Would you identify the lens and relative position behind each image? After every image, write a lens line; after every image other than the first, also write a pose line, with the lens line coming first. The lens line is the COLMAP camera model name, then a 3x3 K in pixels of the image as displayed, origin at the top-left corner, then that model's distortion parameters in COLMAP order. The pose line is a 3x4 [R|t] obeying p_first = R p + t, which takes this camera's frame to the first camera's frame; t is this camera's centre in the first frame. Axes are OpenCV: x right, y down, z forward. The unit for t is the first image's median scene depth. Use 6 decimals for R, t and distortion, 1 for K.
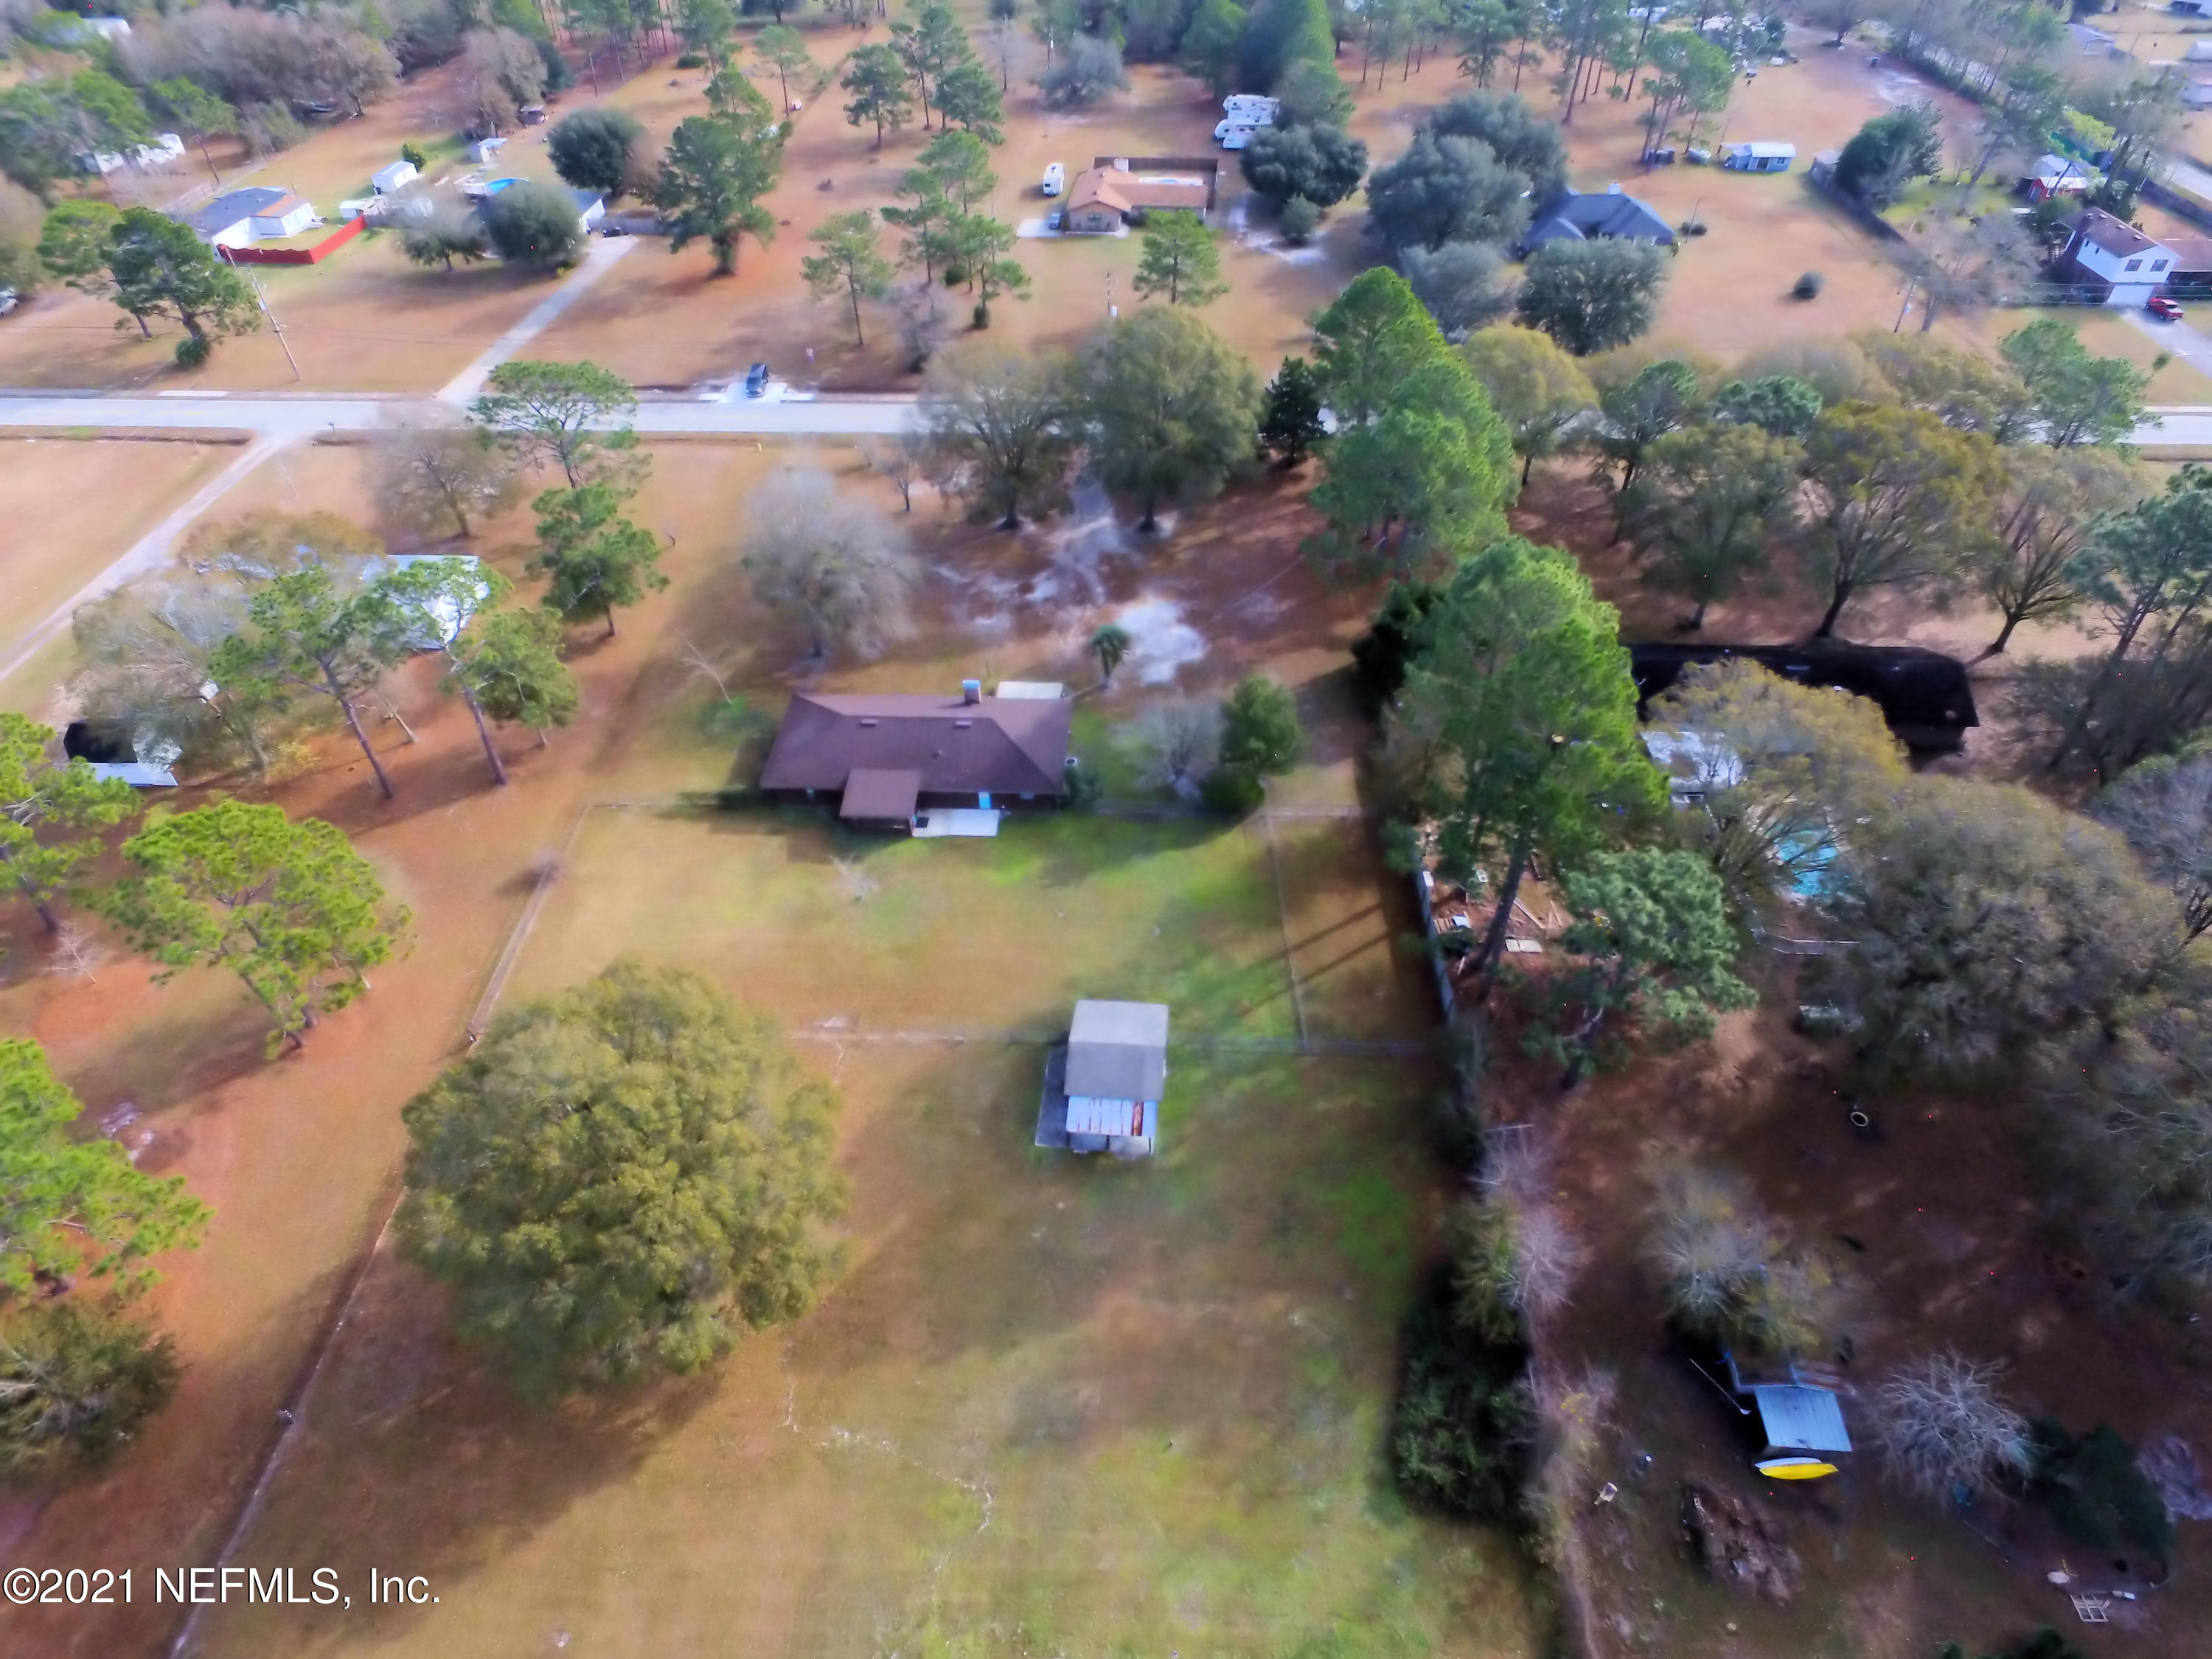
lens RADIAL K [[1276.6, 0, 1120.3], [0, 1276.6, 826.1], [0, 0, 1]] dist [-0.015111, 0.013803]
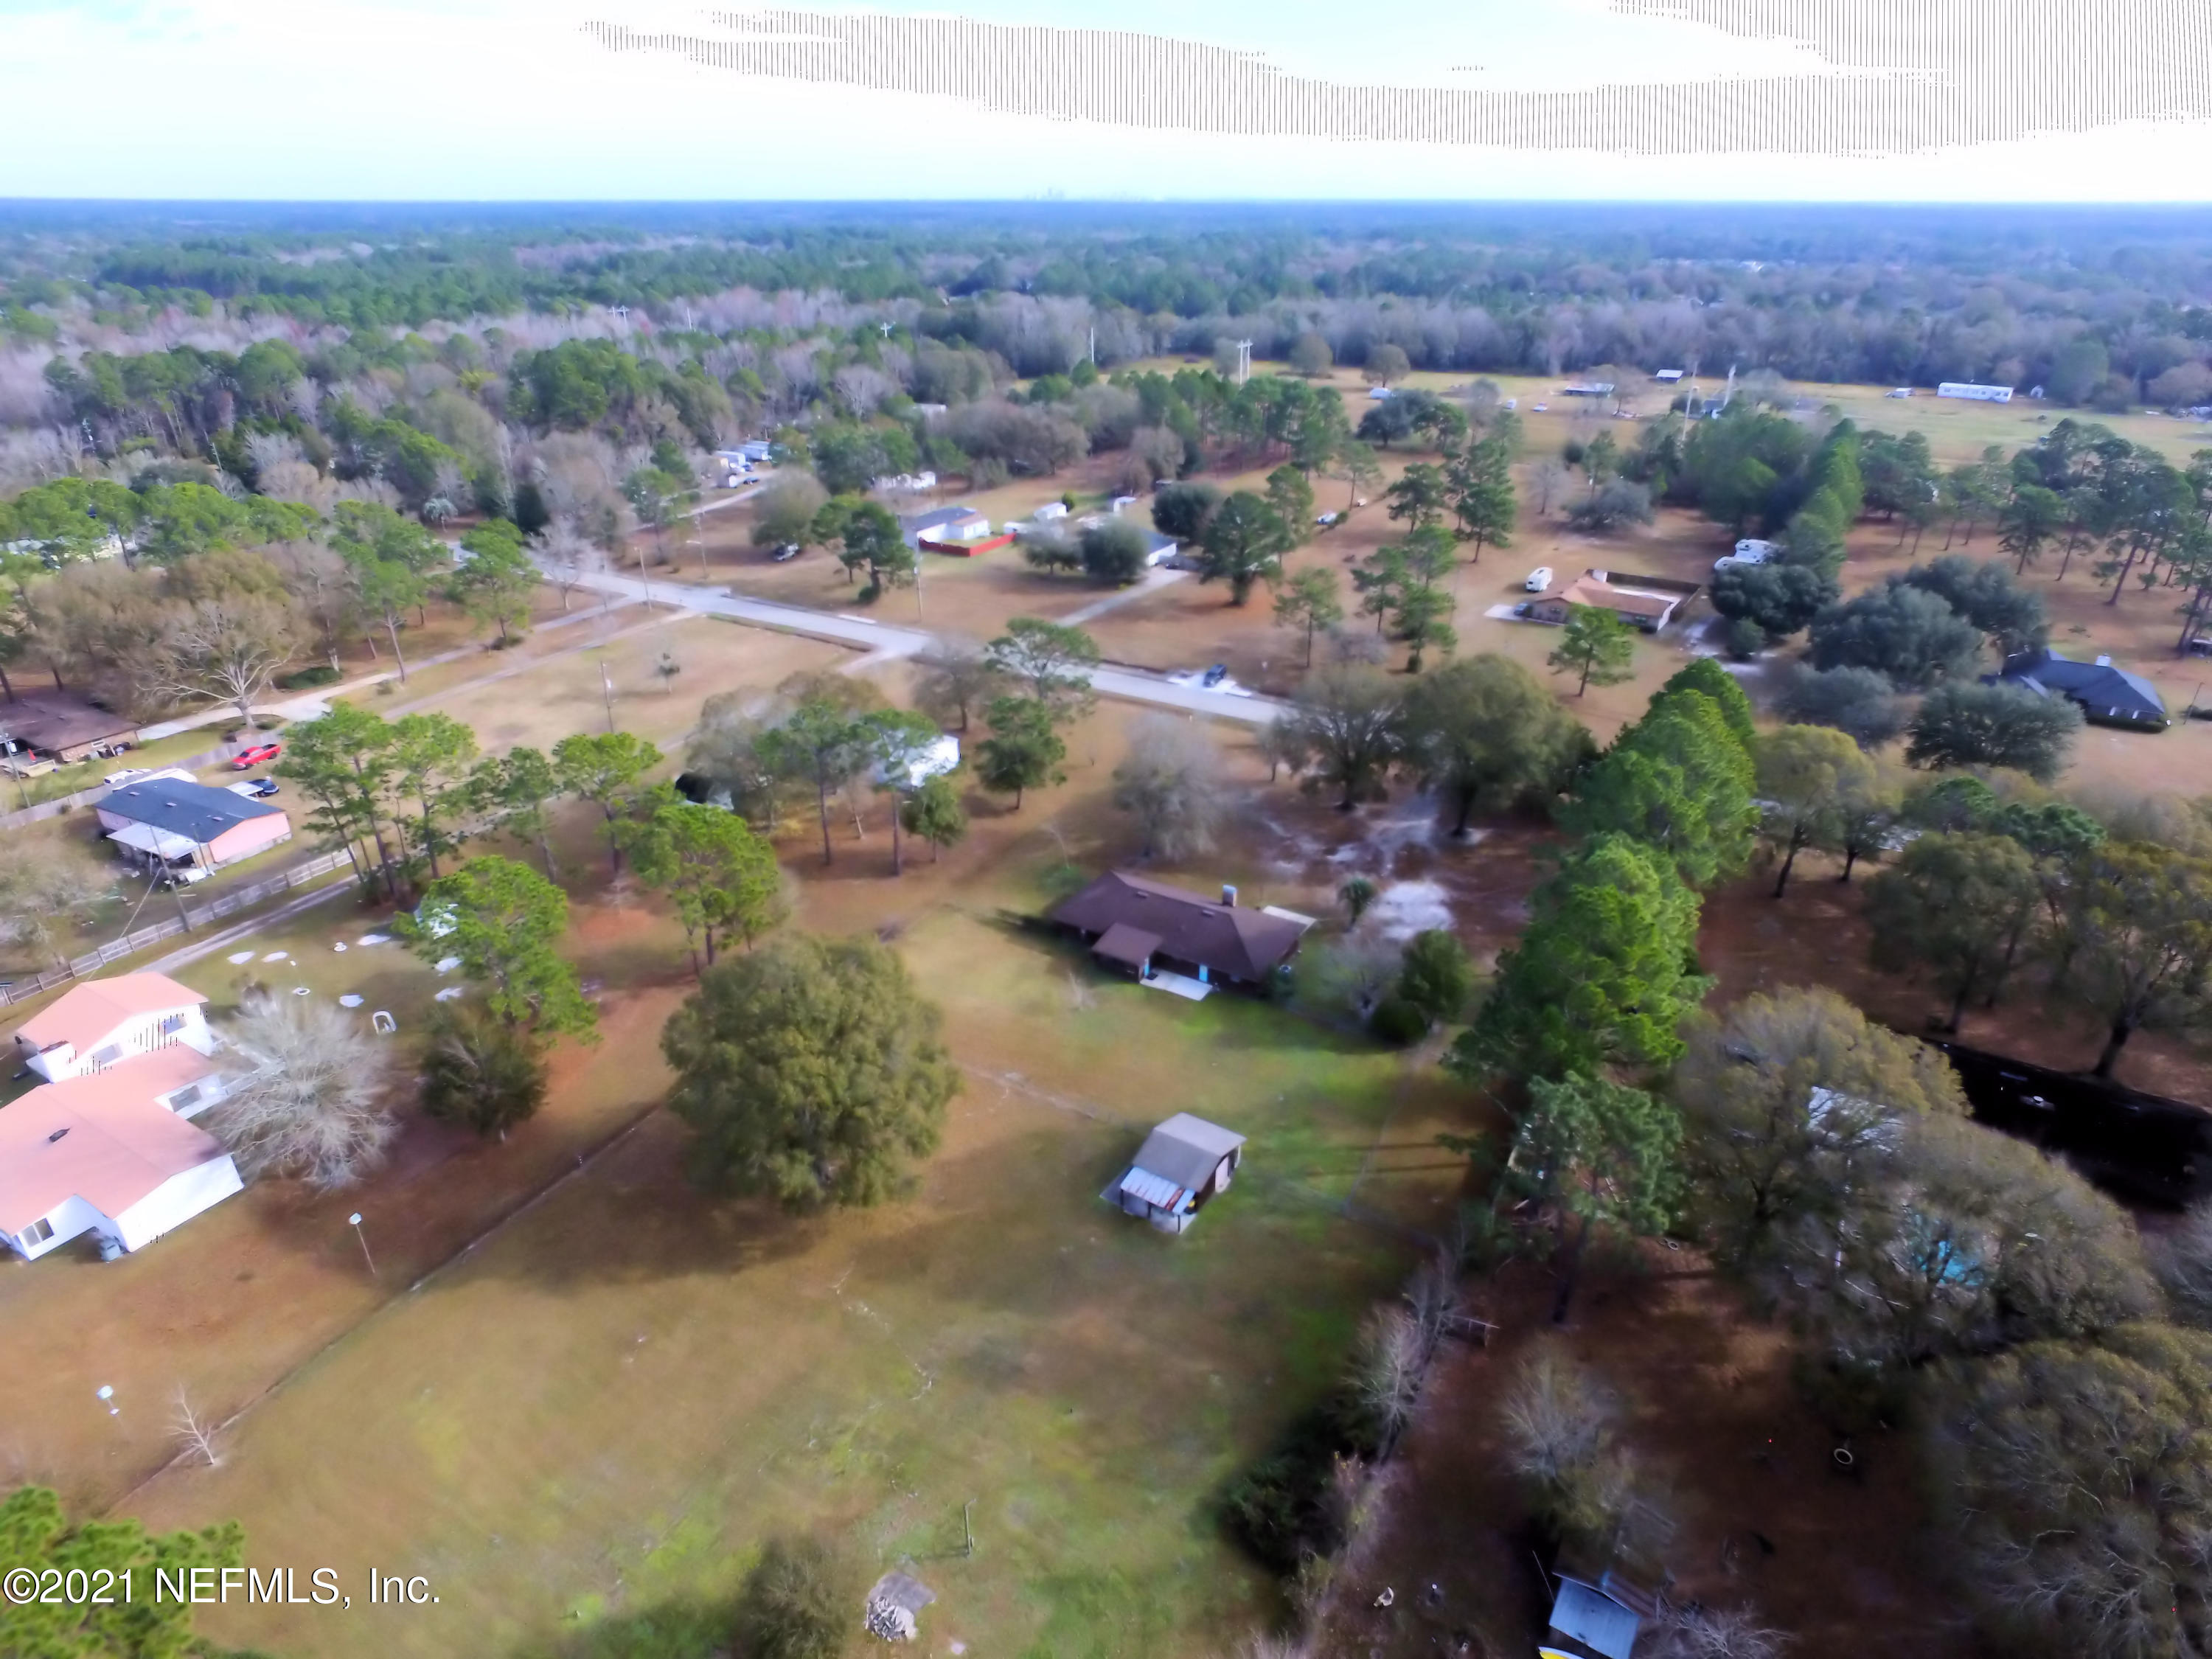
lens RADIAL K [[1276.6, 0, 1120.3], [0, 1276.6, 826.1], [0, 0, 1]] dist [-0.015111, 0.013803]
pose [[0.882090, 0.215754, -0.418769, 0.181330], [-0.324358, 0.922835, -0.207768, 0.076450], [0.341628, 0.319101, 0.884005, -0.099108]]
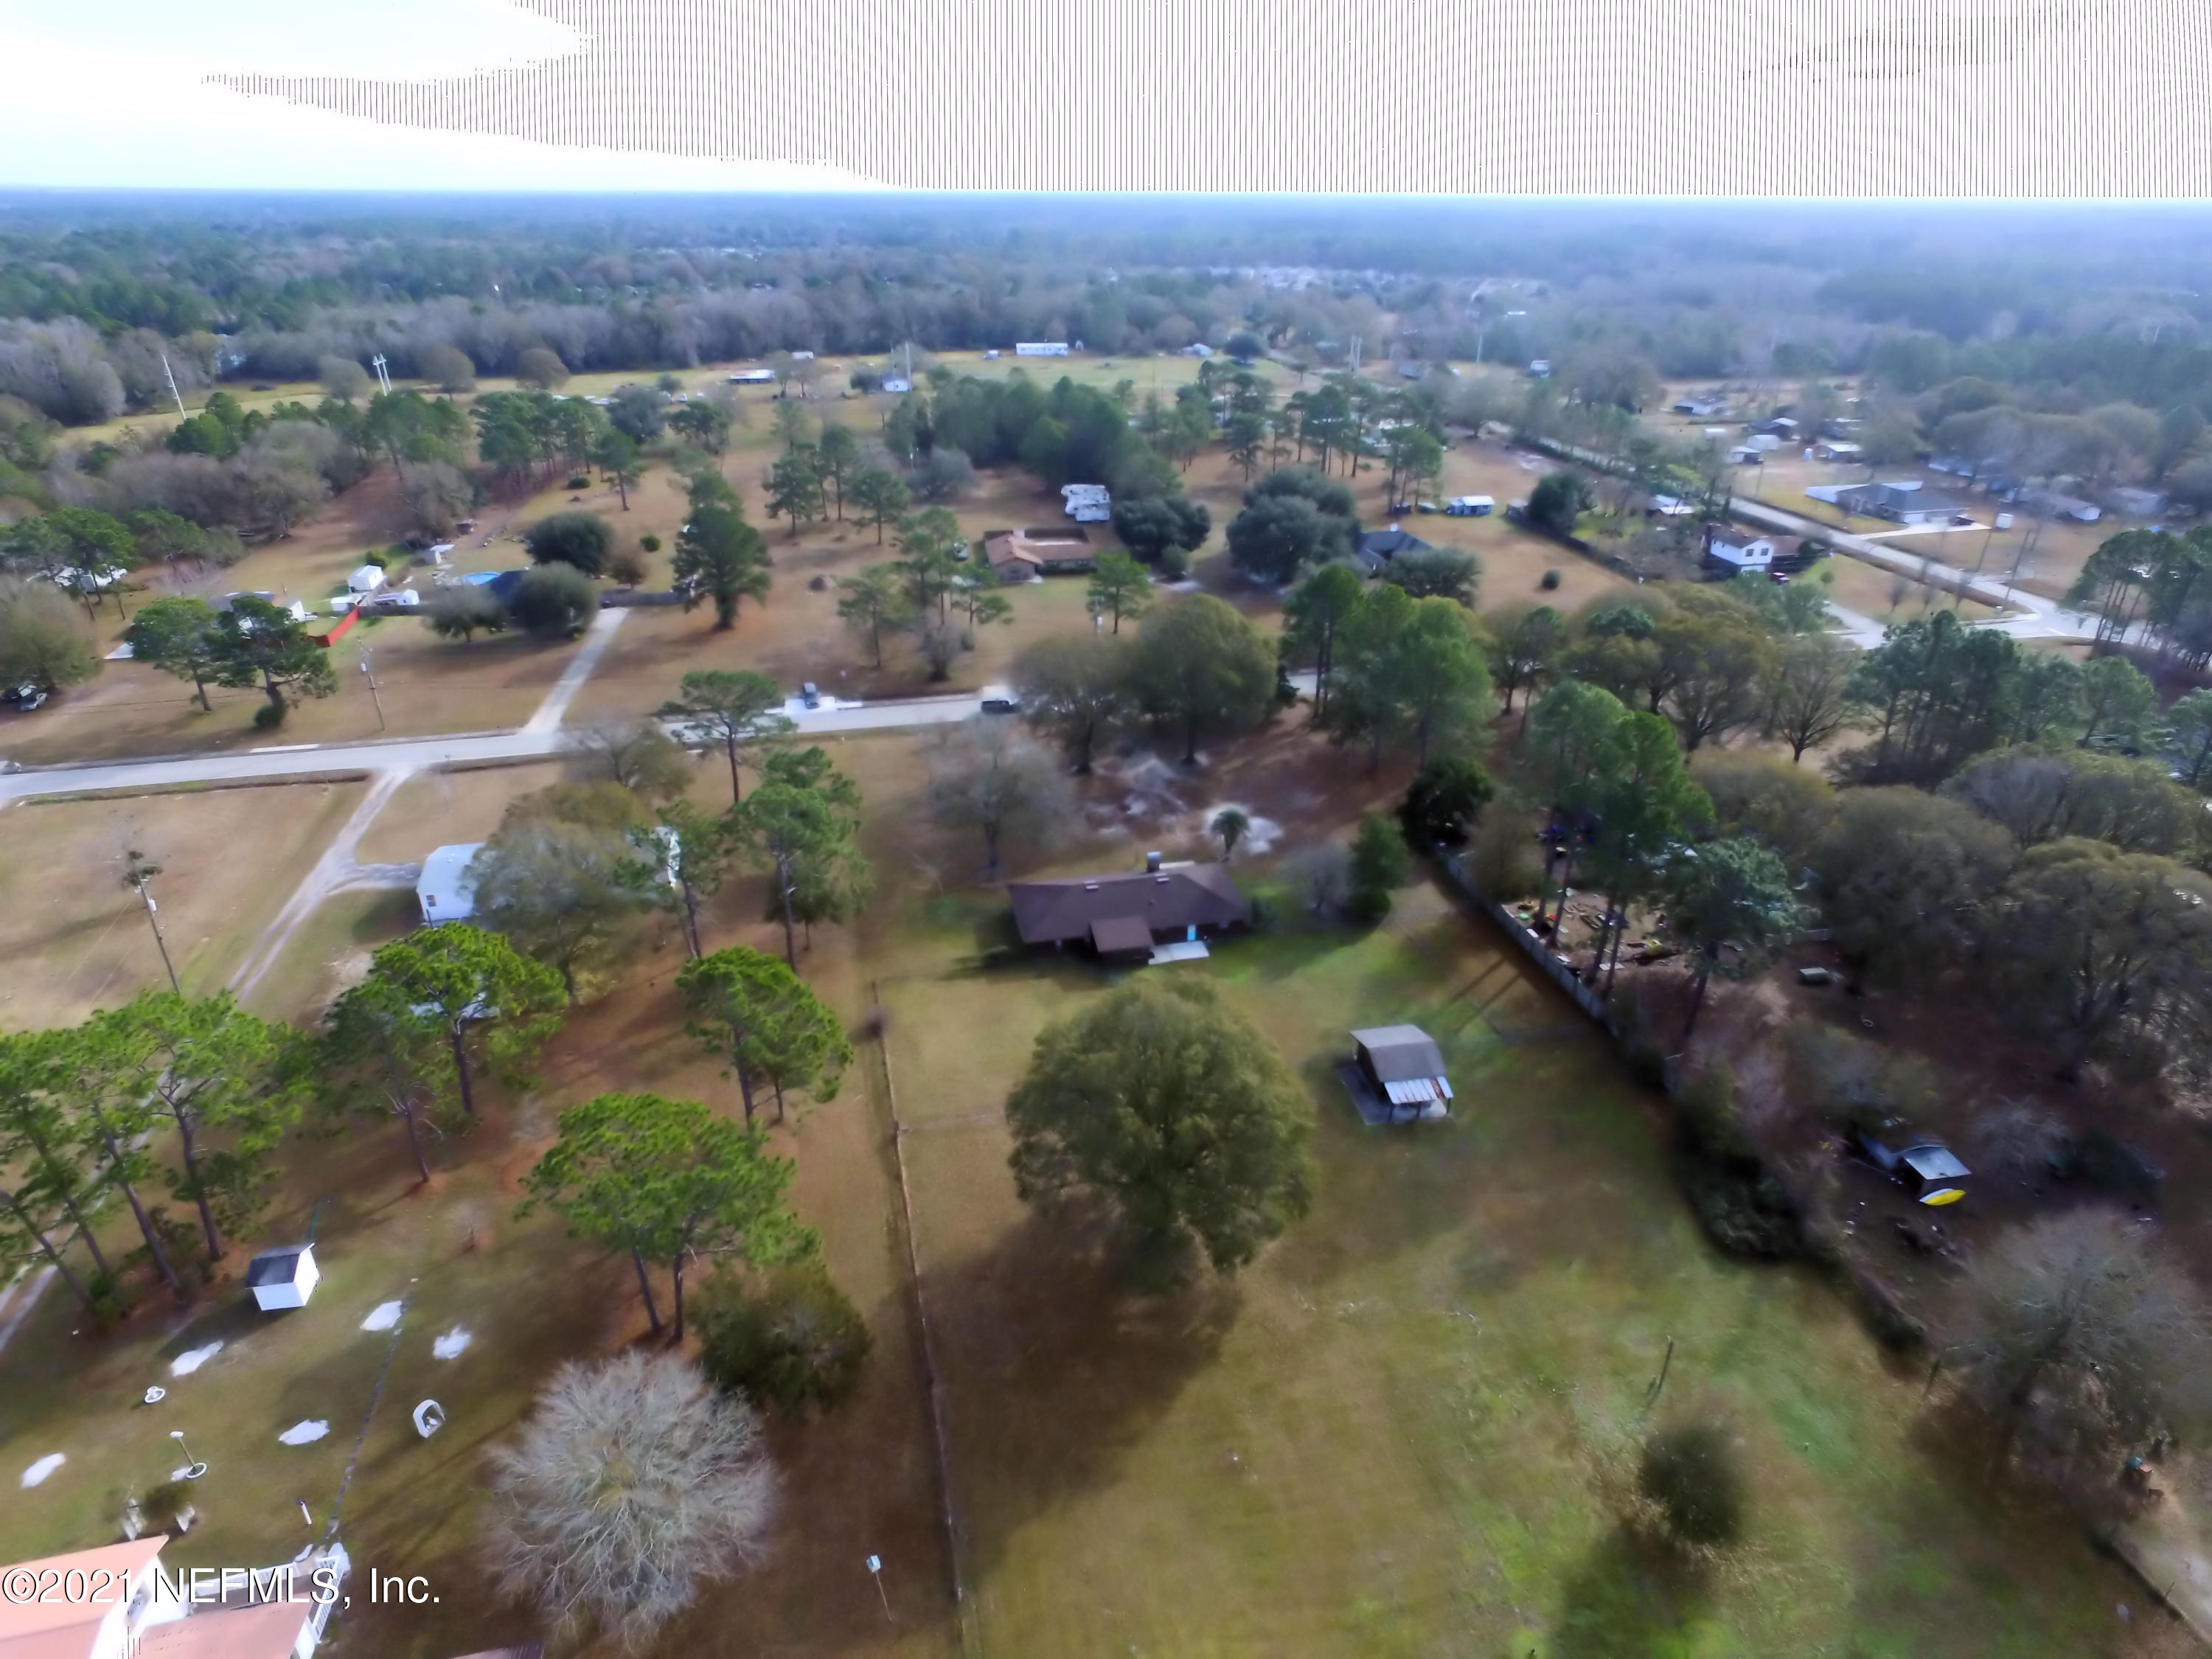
lens RADIAL K [[1299.3, 0, 1119.0], [0, 1299.3, 788.4], [0, 0, 1]] dist [-0.004164, -0.000405]
pose [[0.967611, -0.097349, 0.232921, -0.275283], [0.164116, 0.943652, -0.287380, 0.121602], [-0.191820, 0.316298, 0.929065, -0.152152]]
